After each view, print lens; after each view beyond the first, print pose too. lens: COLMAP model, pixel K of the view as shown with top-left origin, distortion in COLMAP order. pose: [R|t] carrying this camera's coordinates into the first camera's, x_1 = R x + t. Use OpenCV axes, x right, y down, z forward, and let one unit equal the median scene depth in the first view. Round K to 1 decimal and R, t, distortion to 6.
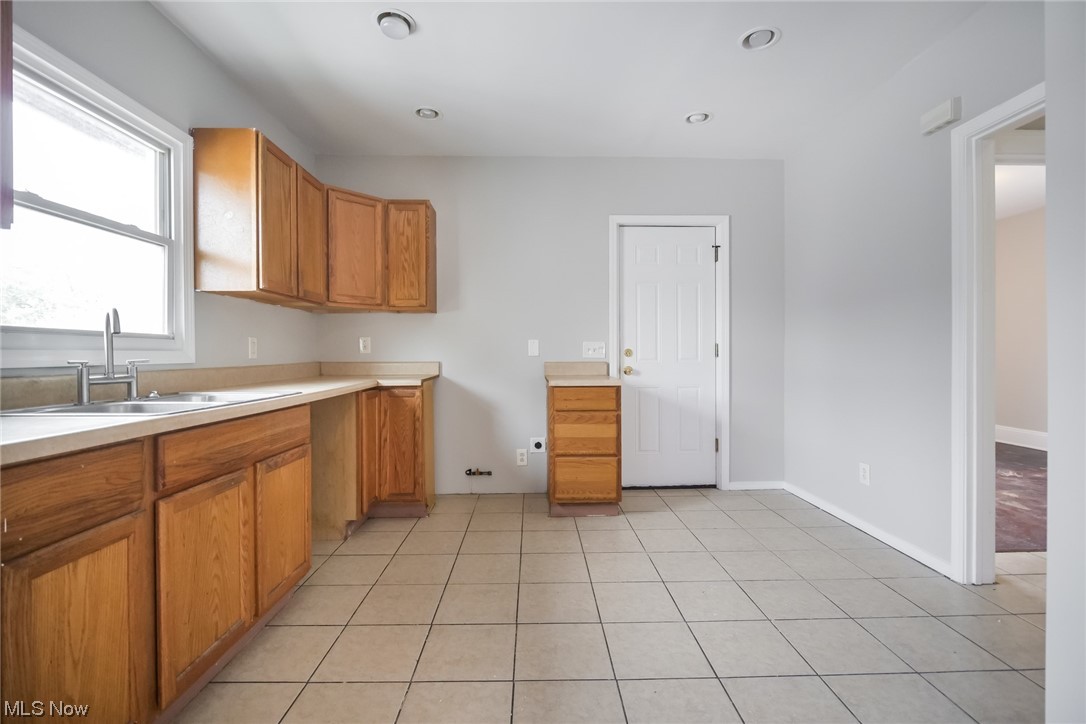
lens RADIAL K [[504.7, 0, 541.1], [0, 504.7, 356.5], [0, 0, 1]] dist [0.018679, 0.000296]
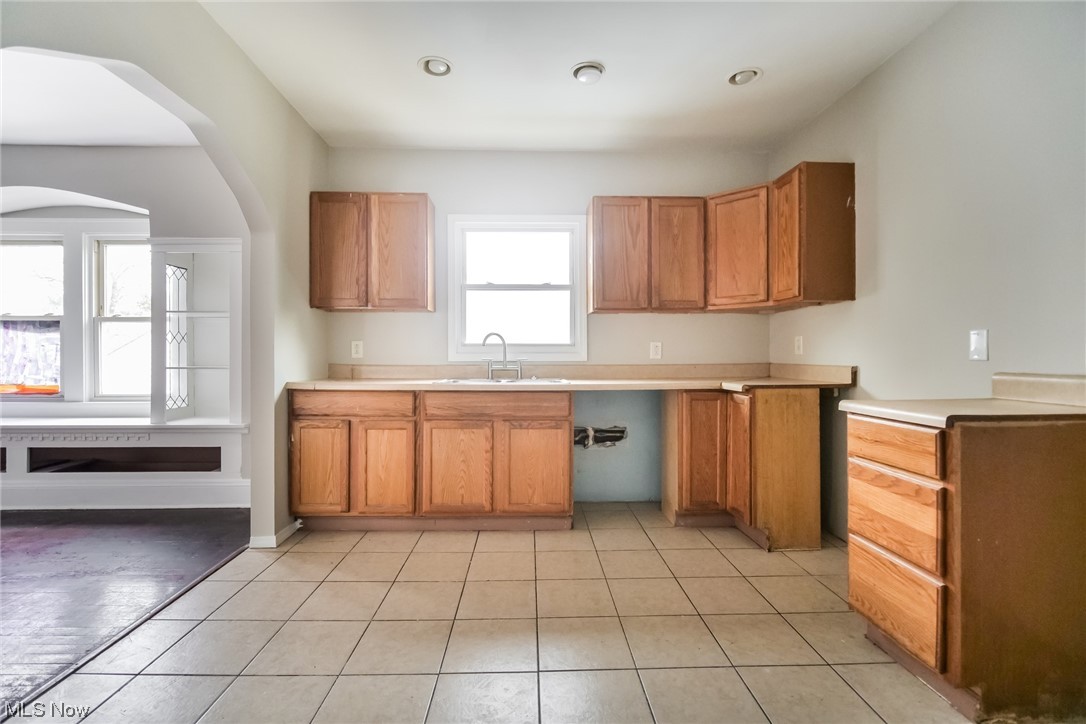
lens RADIAL K [[504.7, 0, 535.5], [0, 504.7, 353.3], [0, 0, 1]] dist [0.018679, 0.000296]
pose [[-0.022295, 0.000691, -0.999751, 0.603292], [-0.003186, 0.999995, 0.000762, -0.008495], [0.999746, 0.003203, -0.022293, 0.621384]]
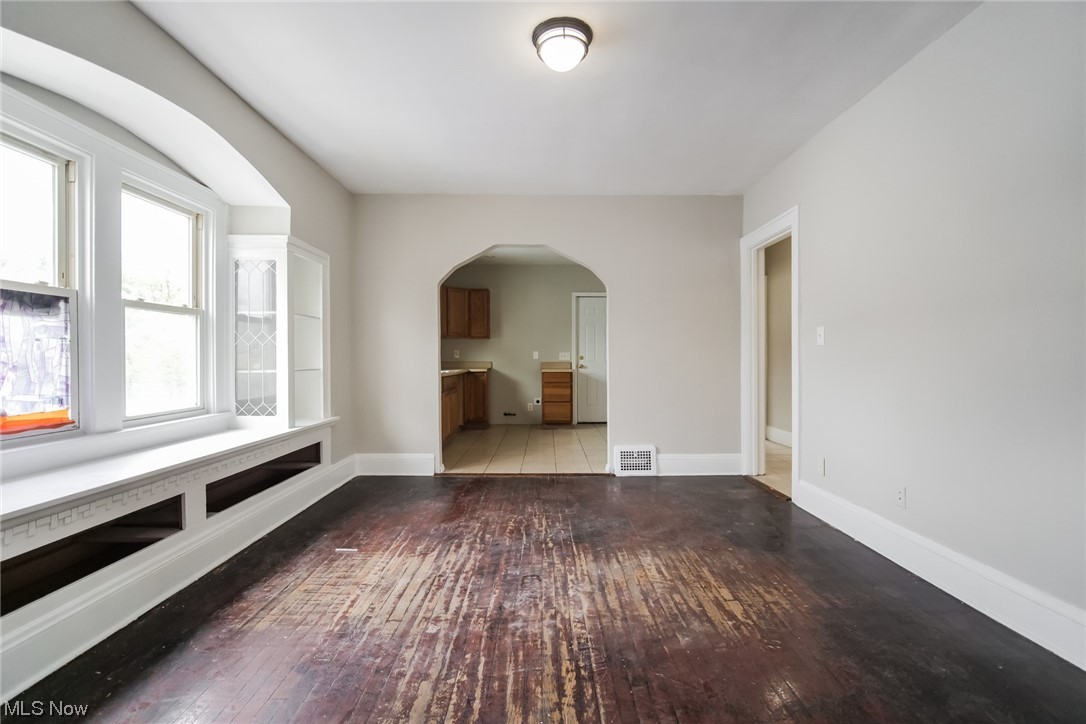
lens RADIAL K [[504.7, 0, 540.7], [0, 504.7, 362.7], [0, 0, 1]] dist [0.018679, 0.000296]
pose [[0.999597, 0.003995, -0.028109, 0.072707], [-0.003828, 0.999975, 0.006009, 0.001380], [0.028132, -0.005899, 0.999587, -1.249527]]
